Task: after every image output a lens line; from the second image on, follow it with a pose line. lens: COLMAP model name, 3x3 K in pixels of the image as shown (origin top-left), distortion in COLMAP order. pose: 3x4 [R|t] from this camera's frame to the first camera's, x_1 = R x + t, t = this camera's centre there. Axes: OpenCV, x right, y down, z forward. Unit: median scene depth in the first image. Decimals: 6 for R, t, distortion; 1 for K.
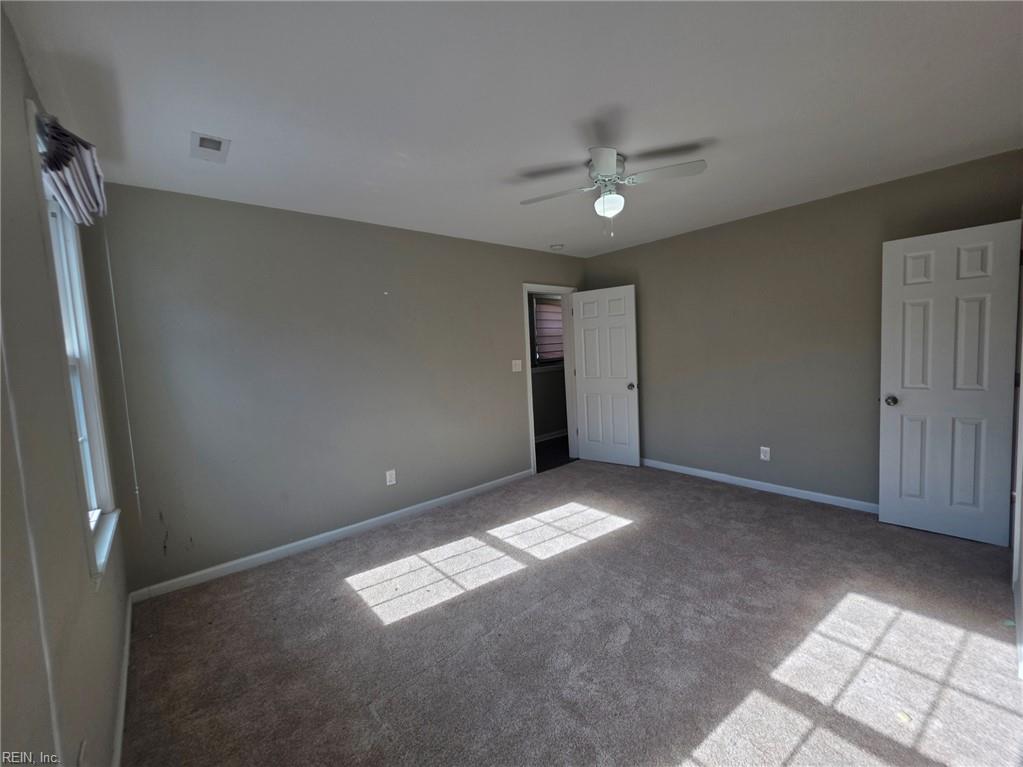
lens RADIAL K [[411.9, 0, 515.3], [0, 411.9, 376.2], [0, 0, 1]] dist [-0.001355, 0.000030]
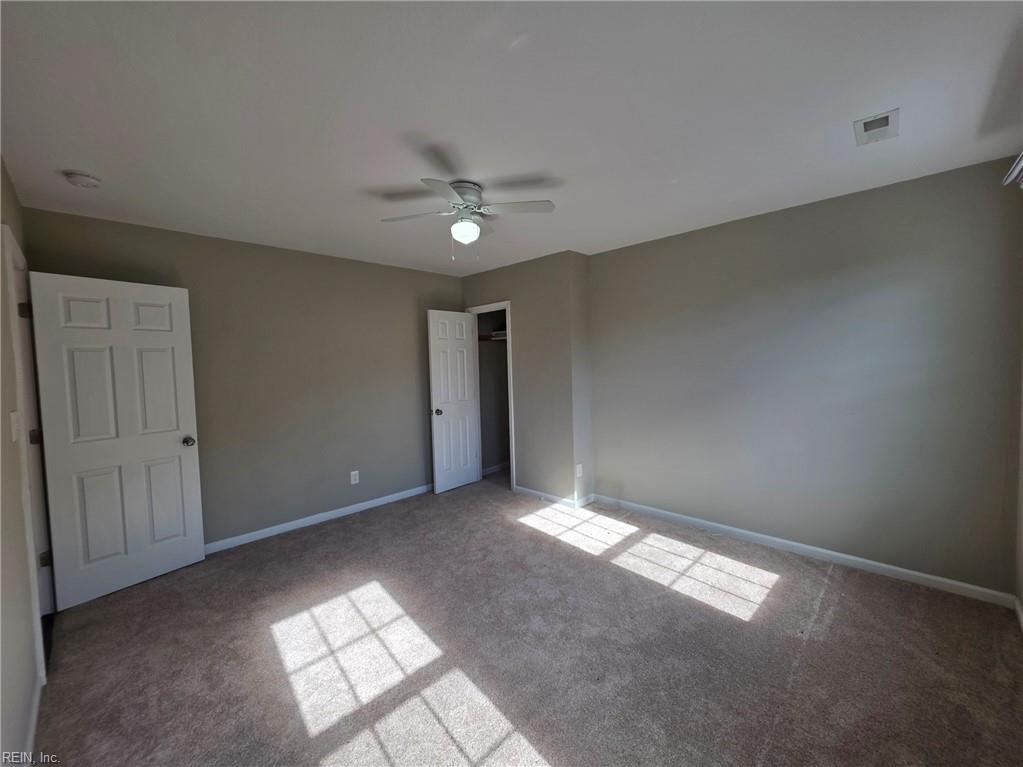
lens RADIAL K [[411.9, 0, 515.3], [0, 411.9, 376.2], [0, 0, 1]] dist [-0.001355, 0.000030]
pose [[-0.084961, 0.015197, 0.996268, -0.610222], [0.098704, 0.995094, -0.006762, -0.032864], [-0.991483, 0.097761, -0.086044, 0.773852]]
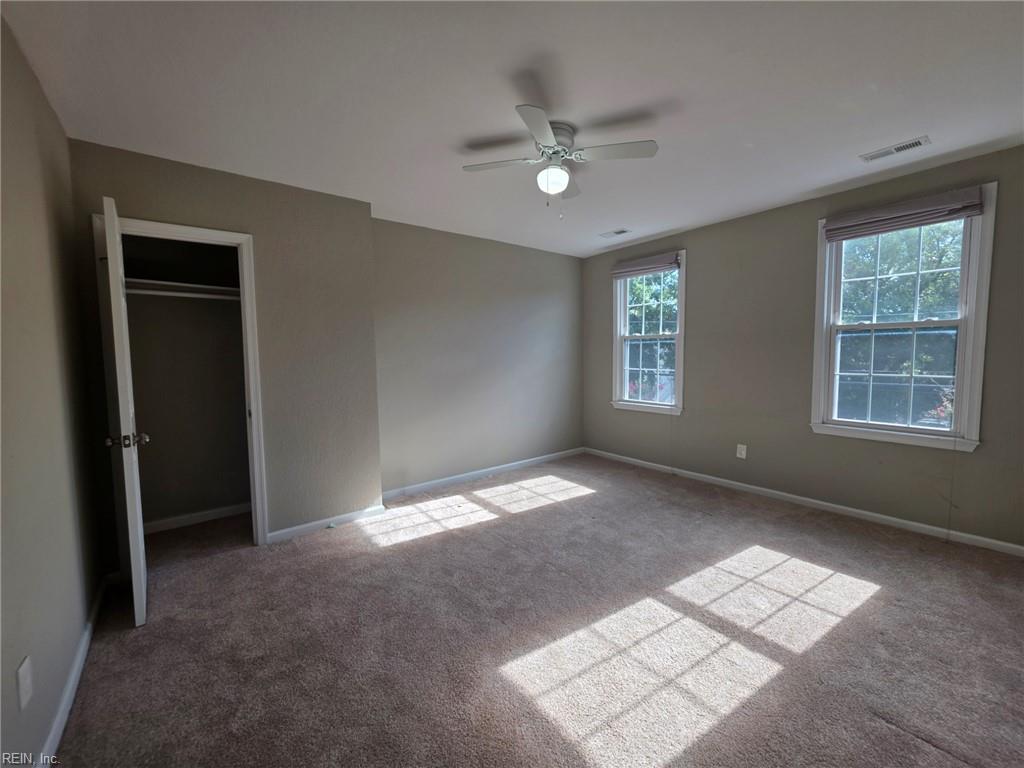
lens RADIAL K [[409.2, 0, 509.0], [0, 409.2, 387.7], [0, 0, 1]] dist [-0.001589, -0.000090]
pose [[-0.995996, 0.063629, 0.062796, 0.229061], [0.072470, 0.985968, 0.150383, -0.080610], [-0.052346, 0.154332, -0.986632, 1.515635]]
